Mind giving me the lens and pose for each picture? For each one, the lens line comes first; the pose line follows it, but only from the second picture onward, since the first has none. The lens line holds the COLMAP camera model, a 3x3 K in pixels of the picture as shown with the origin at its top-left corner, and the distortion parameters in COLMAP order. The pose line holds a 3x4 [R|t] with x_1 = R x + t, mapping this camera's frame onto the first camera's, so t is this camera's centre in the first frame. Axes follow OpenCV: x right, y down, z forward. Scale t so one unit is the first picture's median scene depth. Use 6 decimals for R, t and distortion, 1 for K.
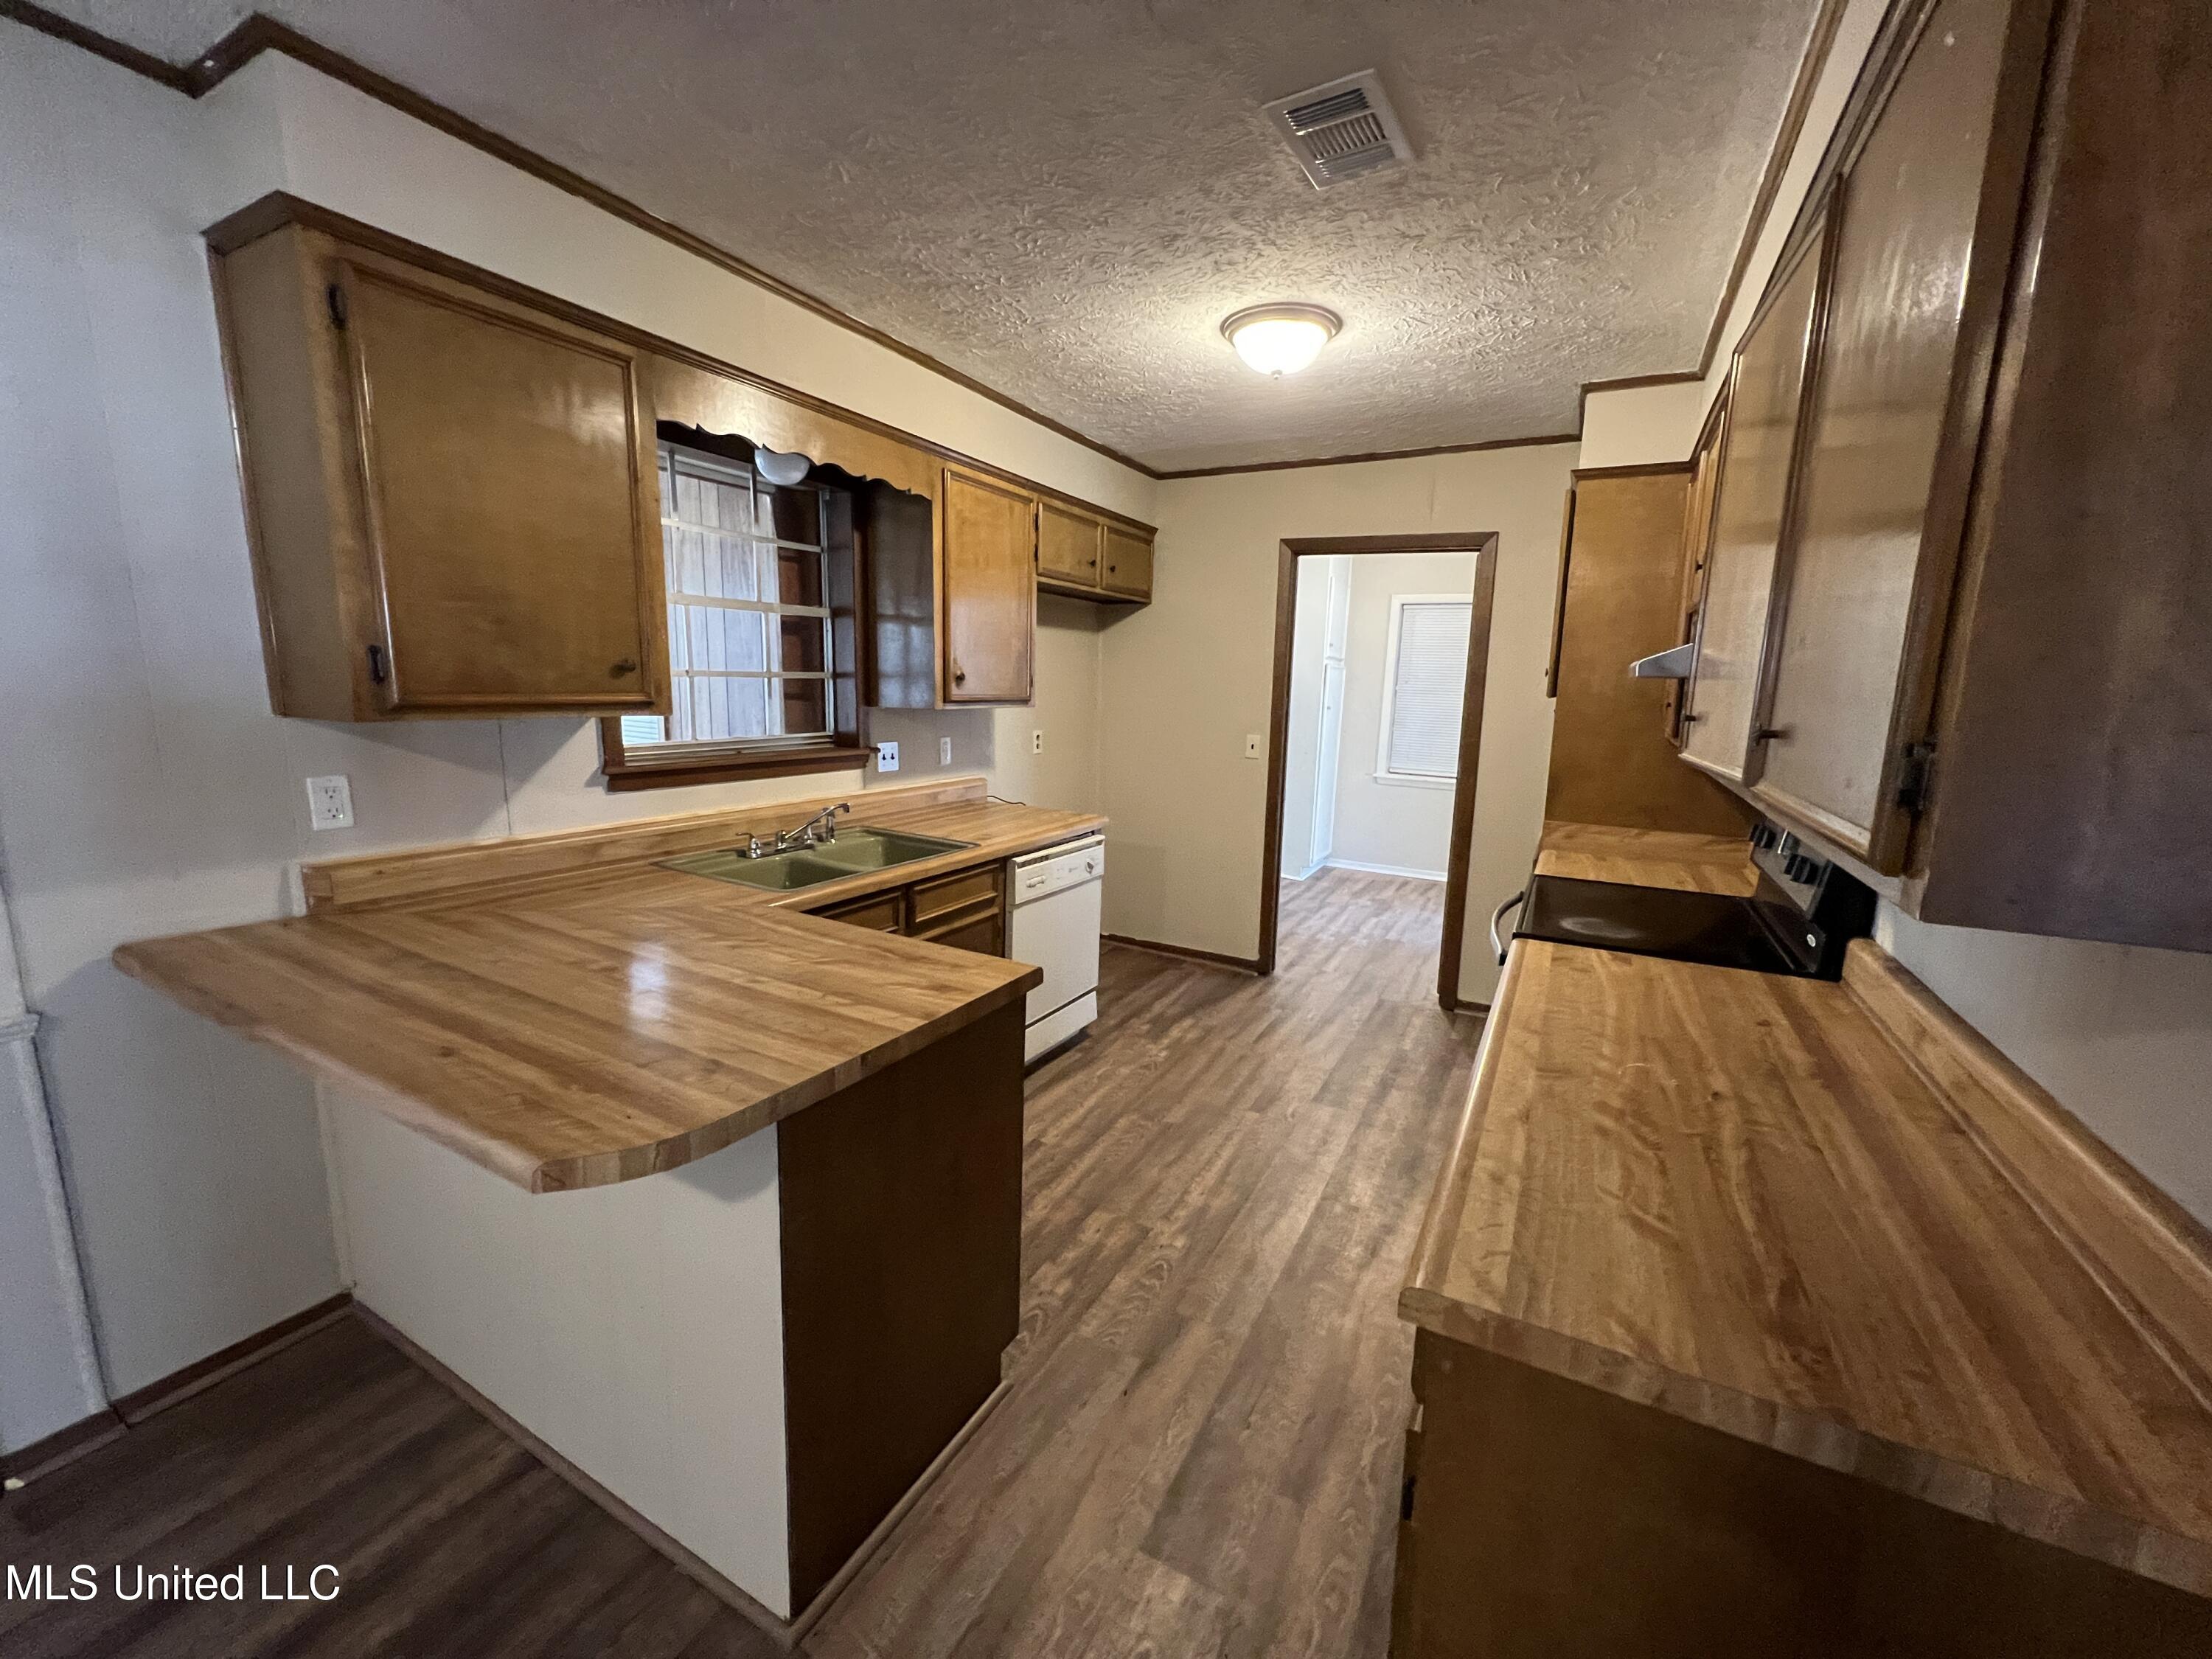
lens RADIAL K [[882.4, 0, 1106.0], [0, 882.4, 829.5], [0, 0, 1]] dist [0.001288, 0.000069]
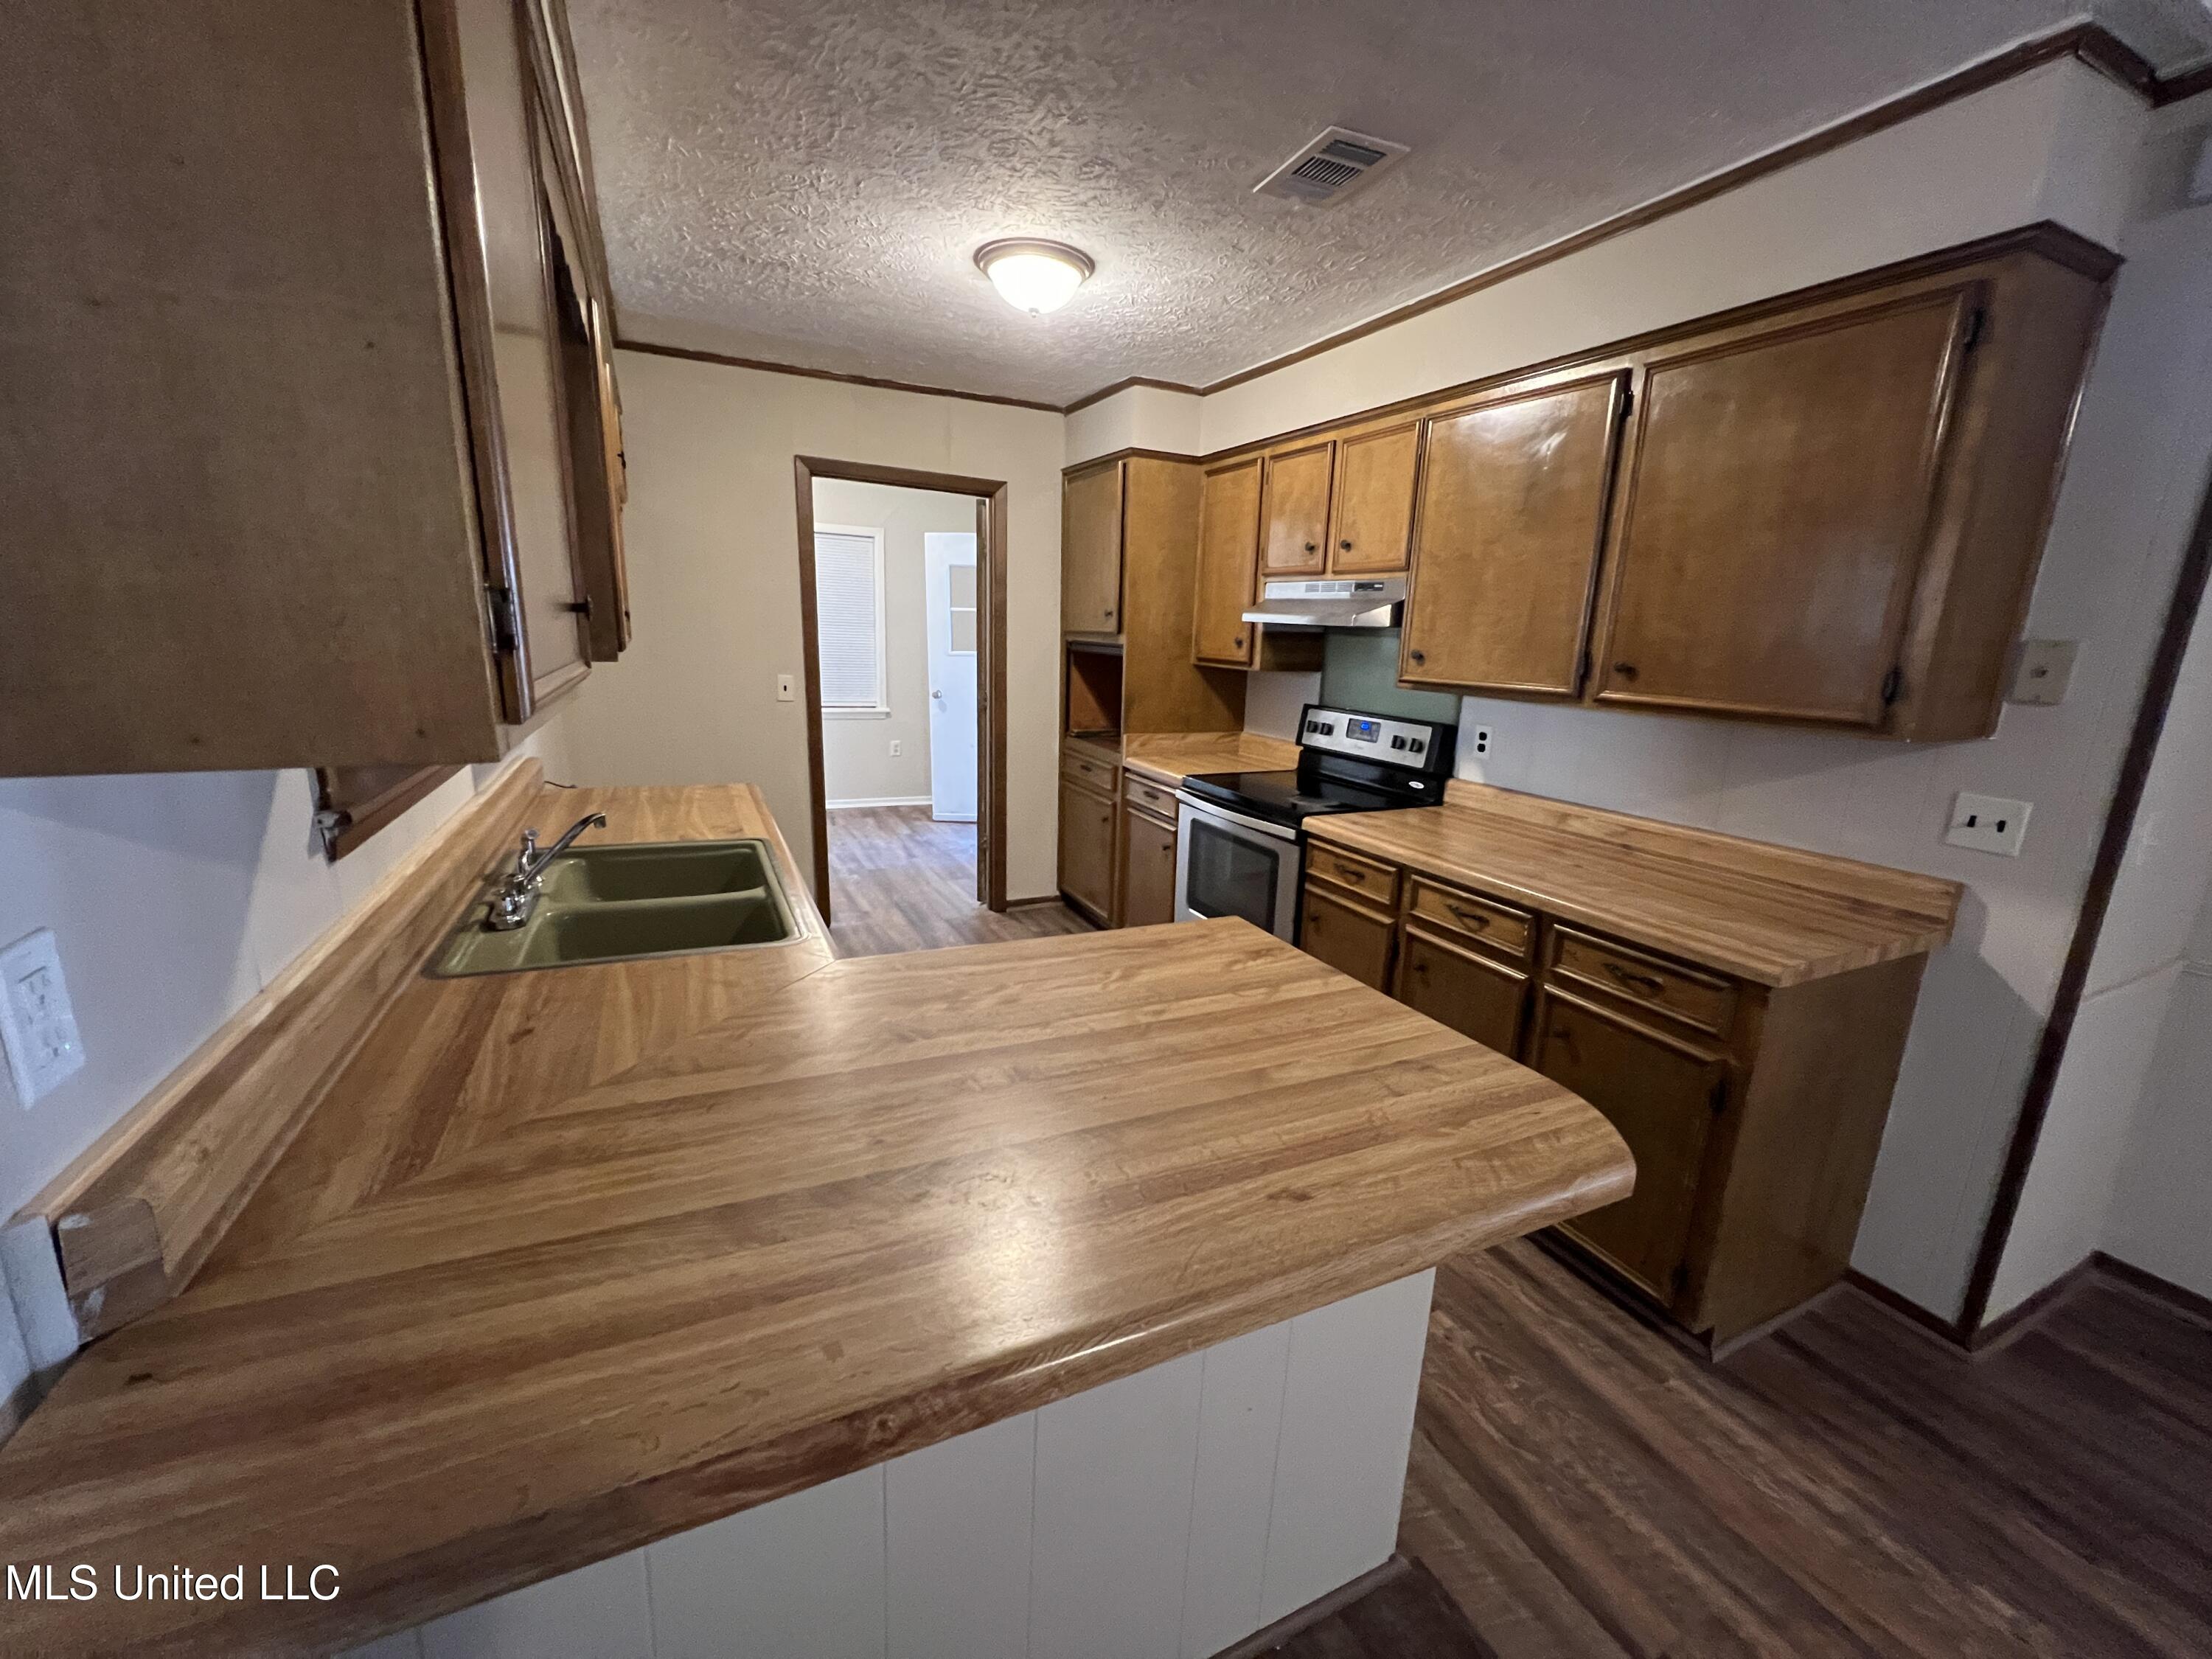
lens RADIAL K [[882.4, 0, 1106.0], [0, 882.4, 829.5], [0, 0, 1]] dist [0.001288, 0.000069]
pose [[0.588413, -0.186056, 0.786863, -0.526616], [0.117310, 0.982513, 0.144594, -0.061010], [-0.800006, 0.007226, 0.599949, 0.274331]]
